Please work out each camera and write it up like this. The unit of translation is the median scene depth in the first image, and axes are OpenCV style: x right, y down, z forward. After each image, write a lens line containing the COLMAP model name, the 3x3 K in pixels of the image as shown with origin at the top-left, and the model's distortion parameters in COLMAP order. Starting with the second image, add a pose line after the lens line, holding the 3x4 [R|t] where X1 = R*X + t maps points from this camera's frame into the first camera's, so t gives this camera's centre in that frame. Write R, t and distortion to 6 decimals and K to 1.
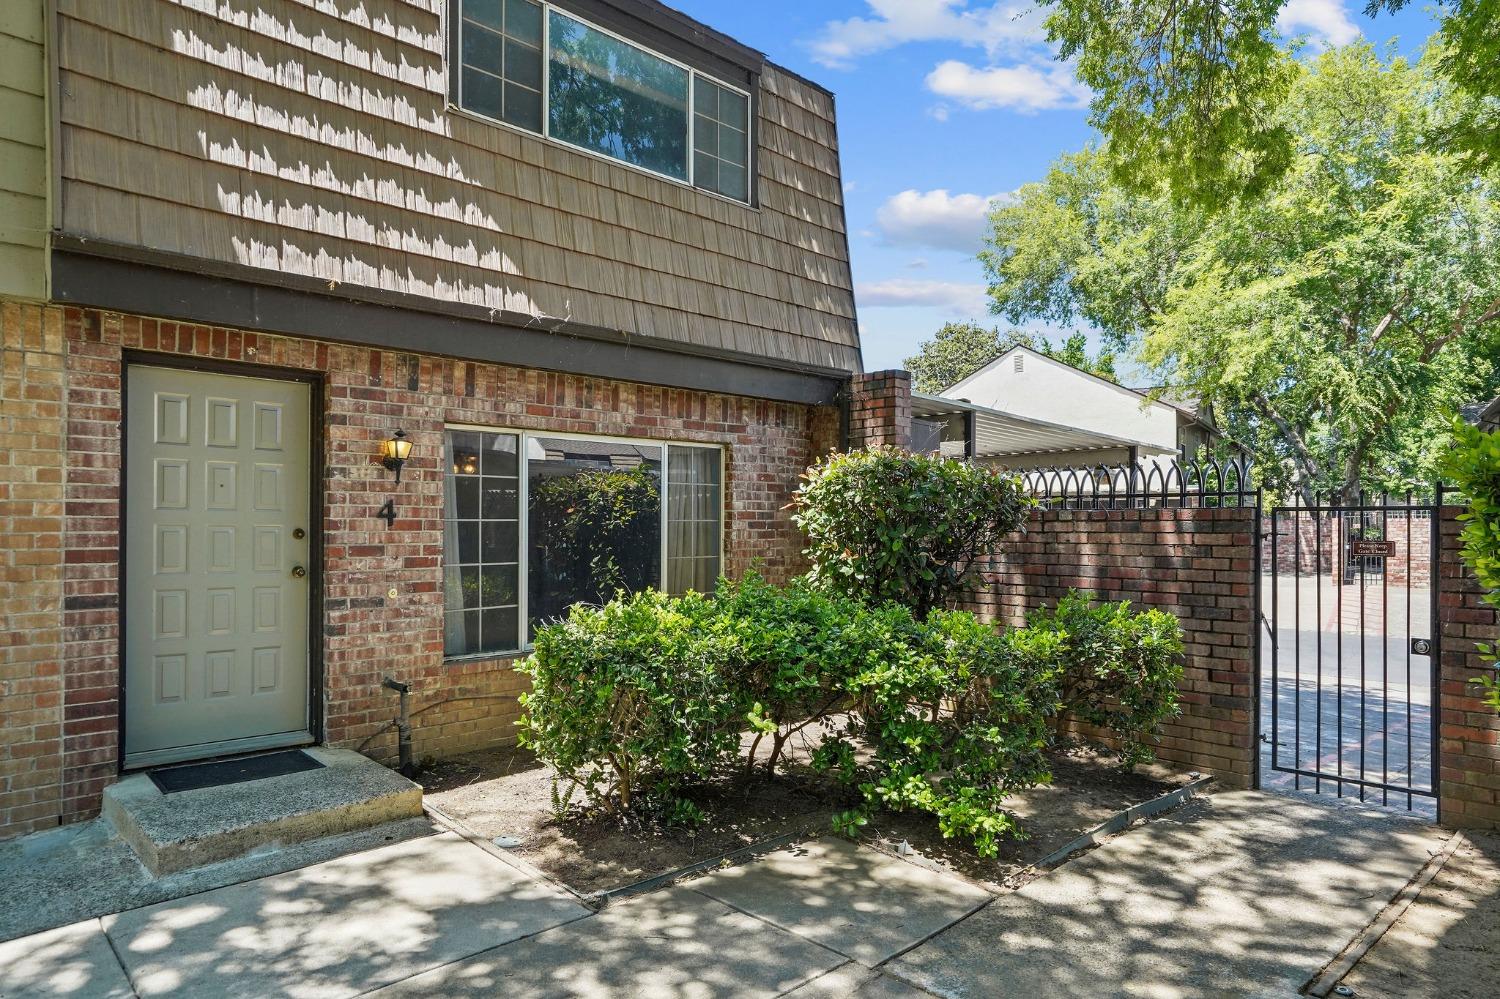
lens RADIAL K [[879.3, 0, 752.1], [0, 879.3, 527.9], [0, 0, 1]] dist [-0.030444, 0.029861]
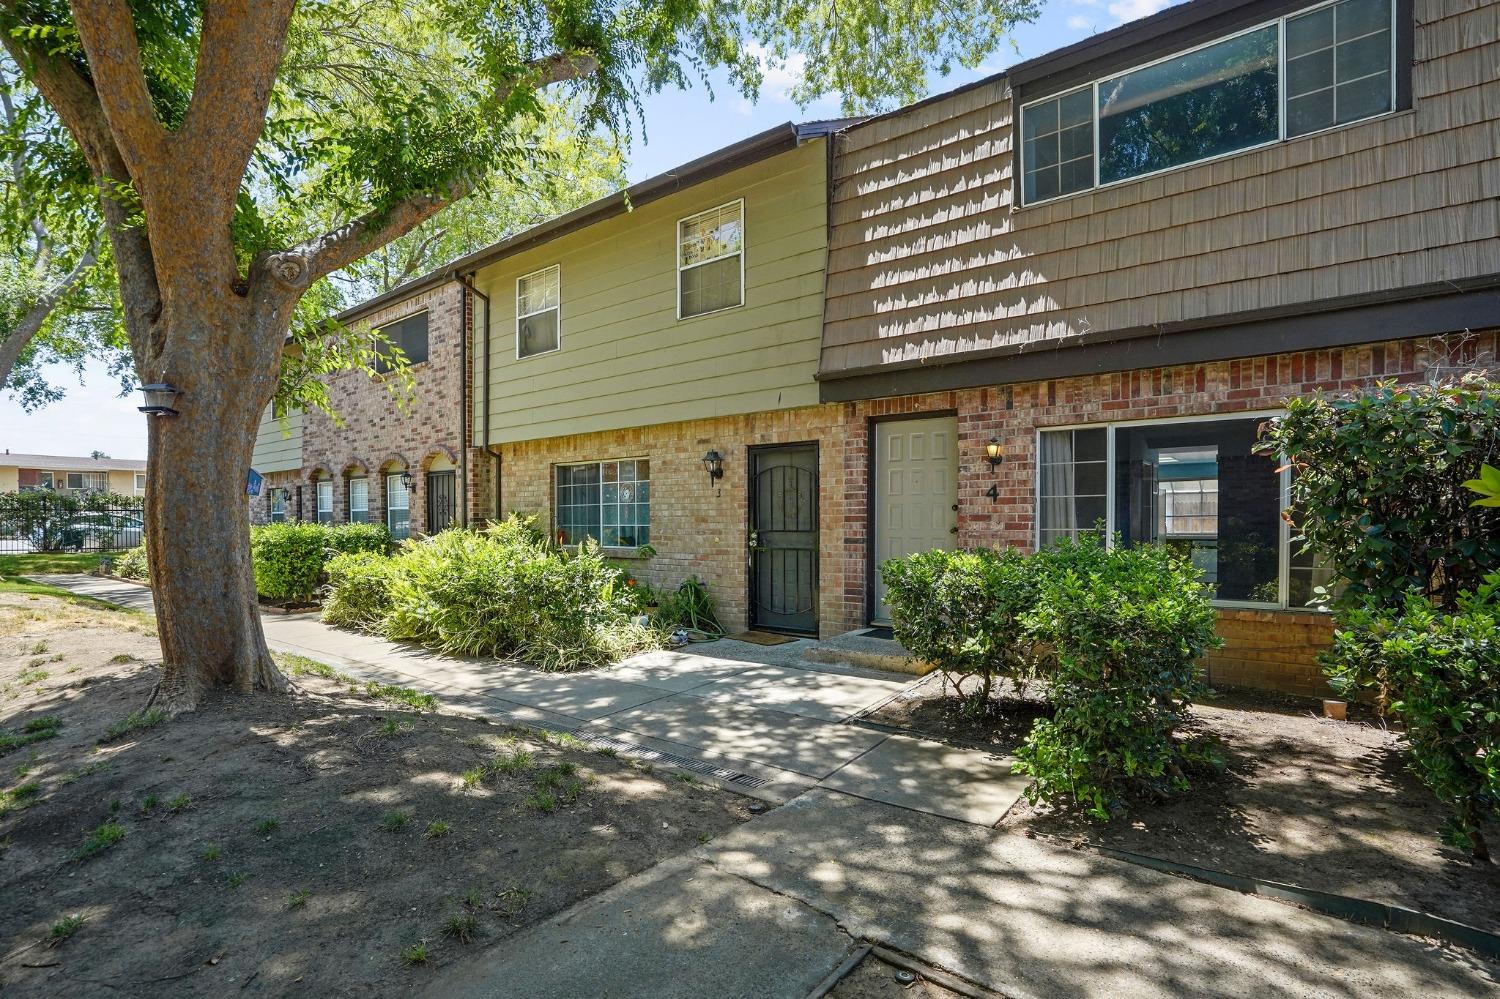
lens RADIAL K [[702.3, 0, 756.8], [0, 702.3, 519.7], [0, 0, 1]] dist [-0.073465, 0.033064]
pose [[0.190193, 0.002854, -0.981742, 0.724016], [0.009736, 0.999941, 0.004793, 0.020205], [0.981698, -0.010470, 0.190154, 0.380798]]
